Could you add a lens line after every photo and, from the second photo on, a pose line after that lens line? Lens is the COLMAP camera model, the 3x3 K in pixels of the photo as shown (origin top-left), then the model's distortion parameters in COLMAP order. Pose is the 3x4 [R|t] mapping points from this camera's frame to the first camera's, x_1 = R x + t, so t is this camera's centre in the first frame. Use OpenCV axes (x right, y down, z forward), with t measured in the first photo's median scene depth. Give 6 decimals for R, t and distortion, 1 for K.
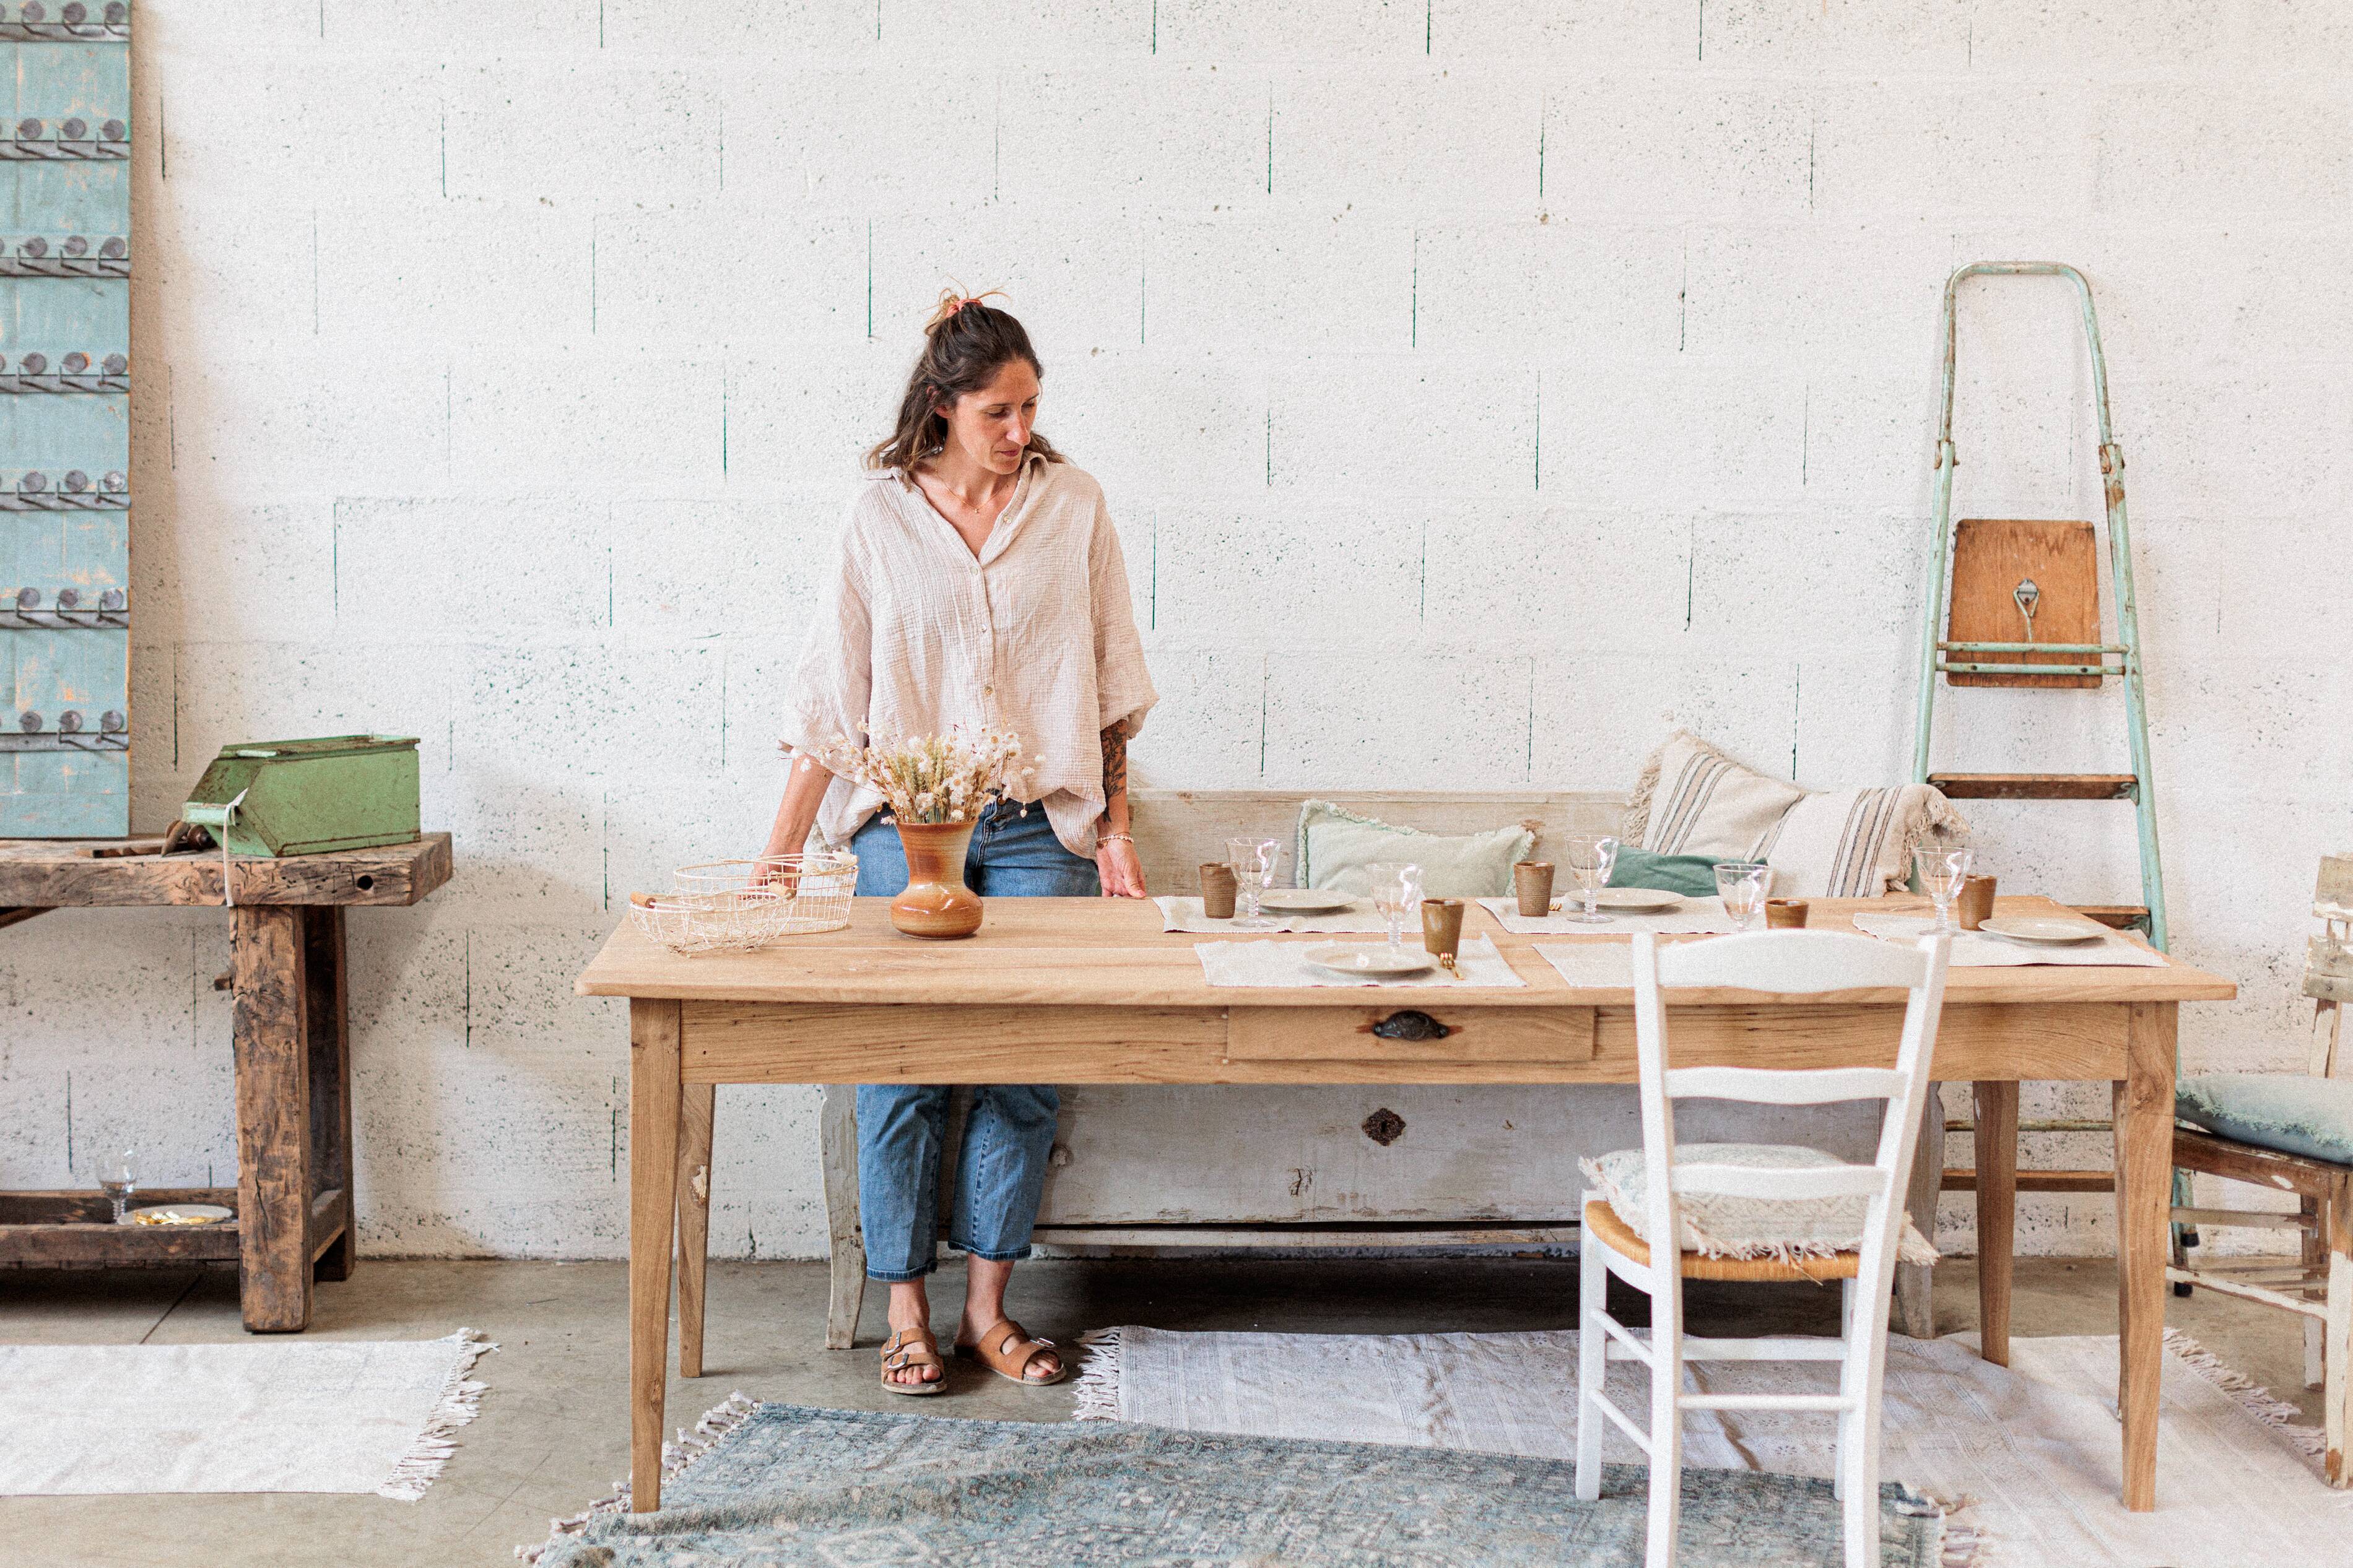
lens RADIAL K [[3400.2, 0, 1176.5], [0, 3400.2, 784.0], [0, 0, 1]] dist [0.020240, 0.004198]
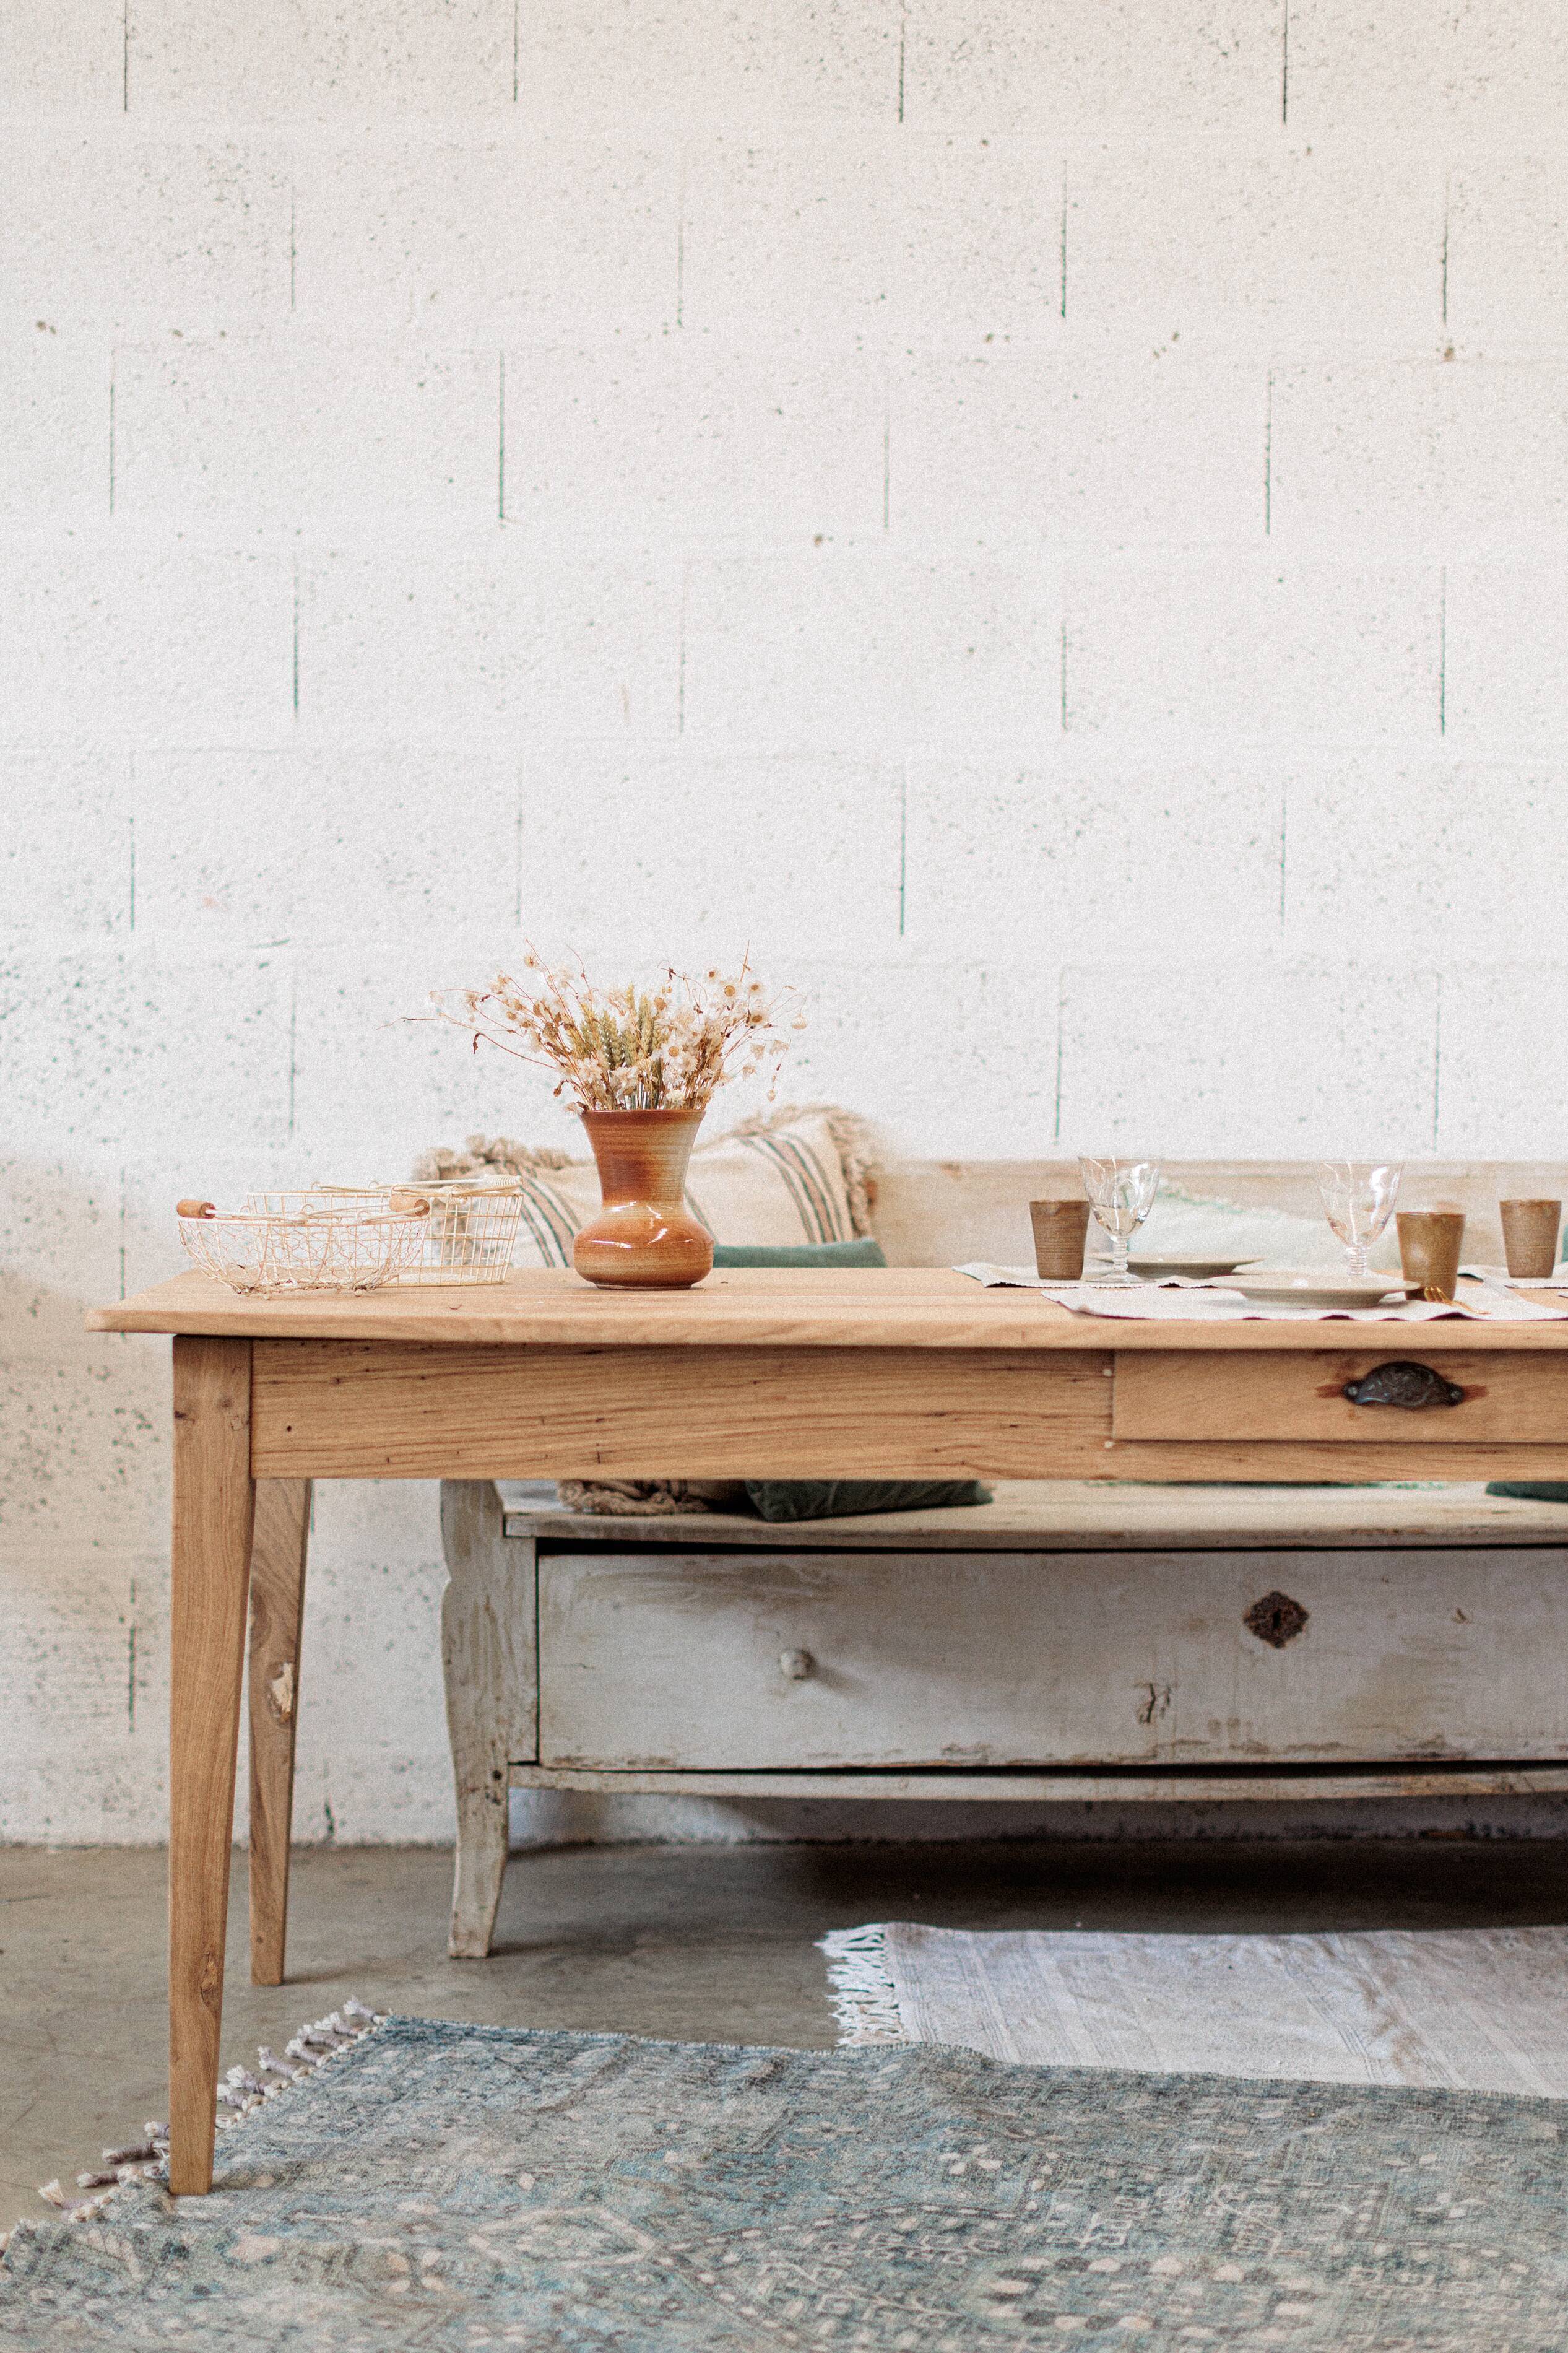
lens RADIAL K [[3662.4, 0, 720.0], [0, 3662.4, 1191.9], [0, 0, 1]] dist [0.003295, 0.065151]
pose [[0.999983, -0.005784, 0.000062, -0.048264], [0.005771, 0.997002, -0.077160, 0.070925], [0.000385, 0.077159, 0.997019, 0.266709]]
